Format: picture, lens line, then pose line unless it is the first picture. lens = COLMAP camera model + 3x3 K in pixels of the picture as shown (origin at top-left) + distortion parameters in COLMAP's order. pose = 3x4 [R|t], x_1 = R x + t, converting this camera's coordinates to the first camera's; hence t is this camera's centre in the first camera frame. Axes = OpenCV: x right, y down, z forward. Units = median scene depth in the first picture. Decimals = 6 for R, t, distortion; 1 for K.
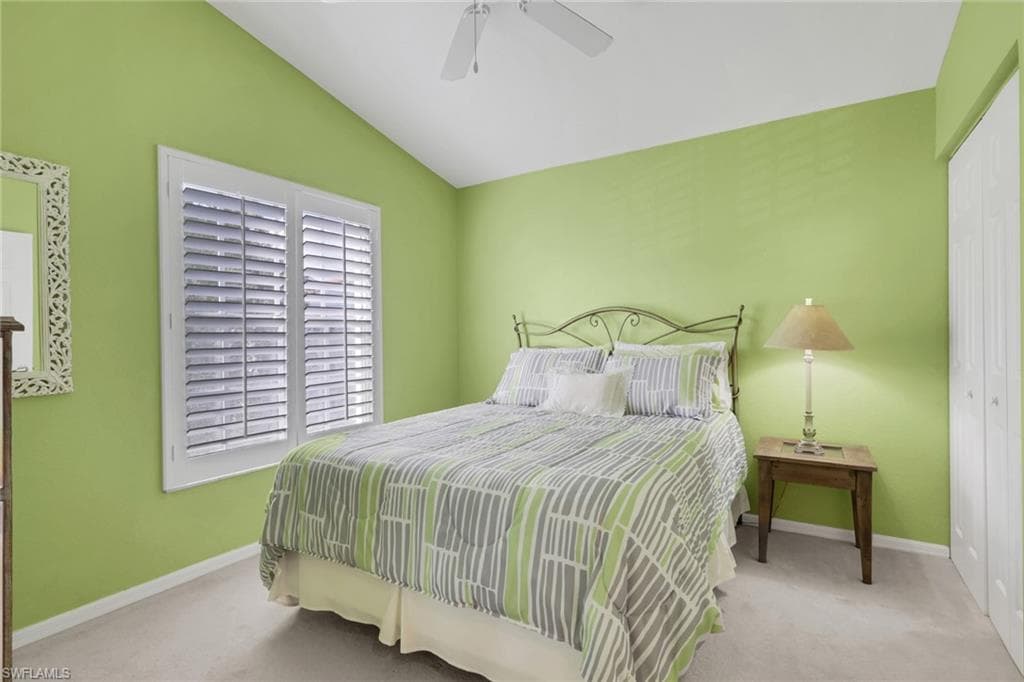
lens RADIAL K [[513.7, 0, 518.7], [0, 513.7, 333.3], [0, 0, 1]] dist [0.000845, -0.000113]
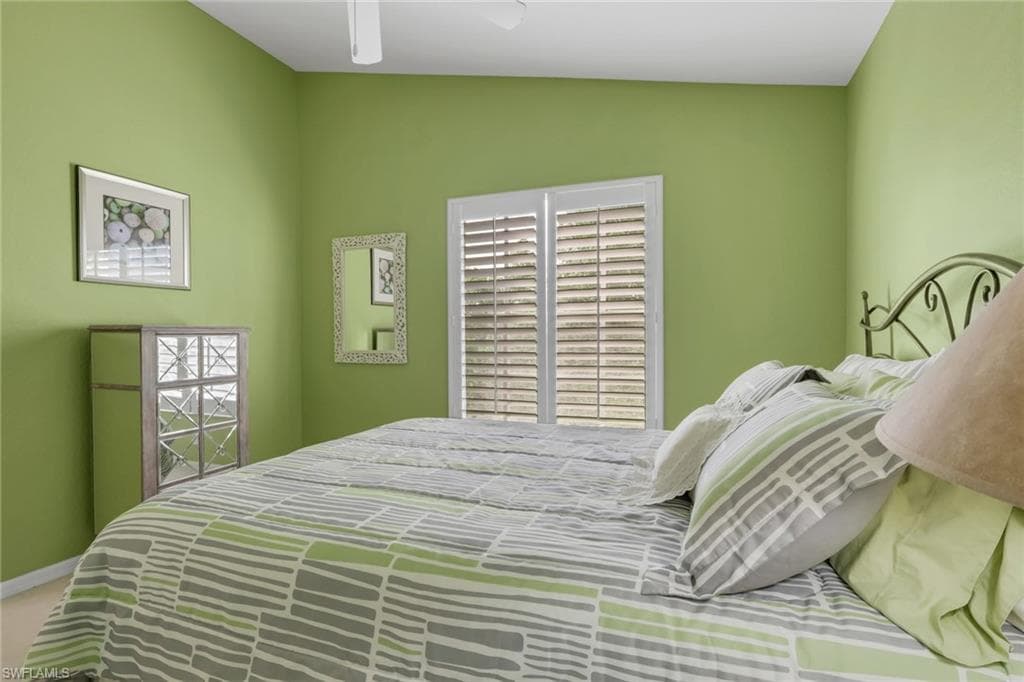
lens RADIAL K [[513.7, 0, 518.7], [0, 513.7, 333.3], [0, 0, 1]] dist [0.000845, -0.000113]
pose [[0.150675, 0.011361, -0.988518, 0.898214], [0.006953, 0.999897, 0.012552, -0.005272], [0.988559, -0.008764, 0.150580, 1.128996]]
